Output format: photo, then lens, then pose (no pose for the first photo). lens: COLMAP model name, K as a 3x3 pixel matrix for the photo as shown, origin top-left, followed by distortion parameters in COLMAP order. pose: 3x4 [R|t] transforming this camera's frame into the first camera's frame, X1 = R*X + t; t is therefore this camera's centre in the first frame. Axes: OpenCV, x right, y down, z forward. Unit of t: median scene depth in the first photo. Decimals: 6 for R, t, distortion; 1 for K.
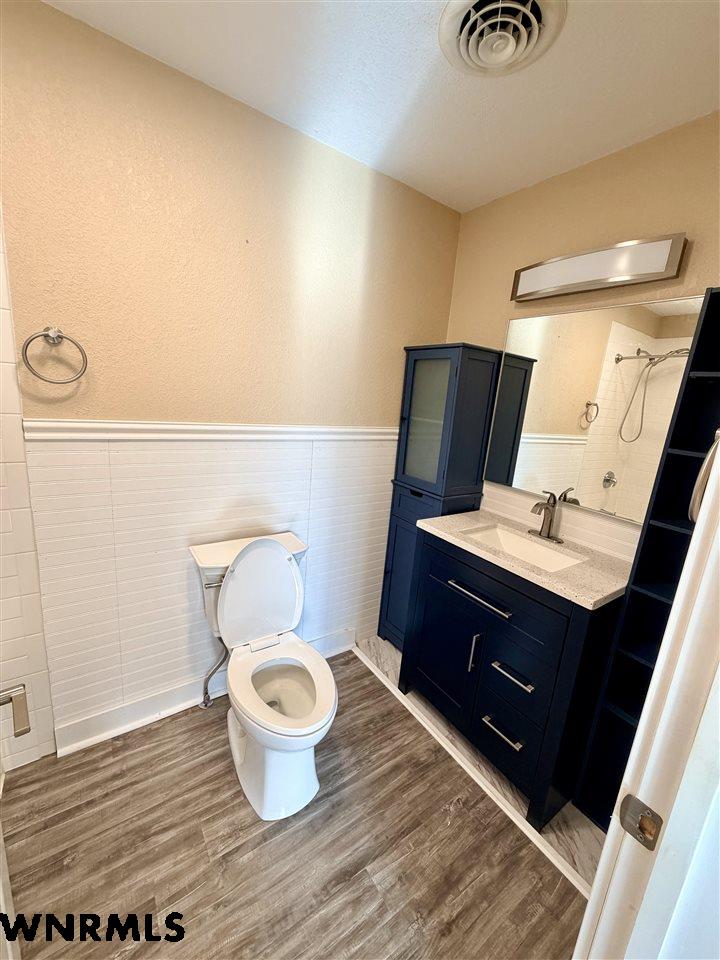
lens RADIAL K [[380.3, 0, 368.1], [0, 380.3, 471.1], [0, 0, 1]] dist [-0.004415, 0.000520]
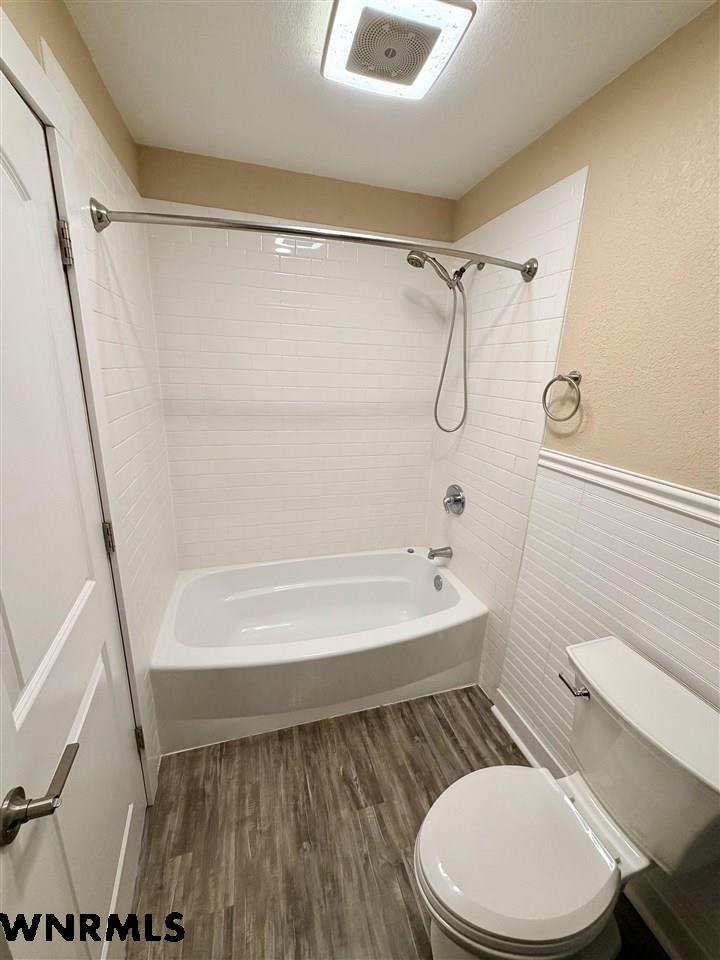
lens RADIAL K [[380.3, 0, 359.2], [0, 380.3, 482.7], [0, 0, 1]] dist [-0.004415, 0.000520]
pose [[-0.326554, 0.183591, -0.927177, 0.429709], [-0.248353, 0.929819, 0.271584, -0.217533], [0.911967, 0.318953, -0.258040, 0.810923]]
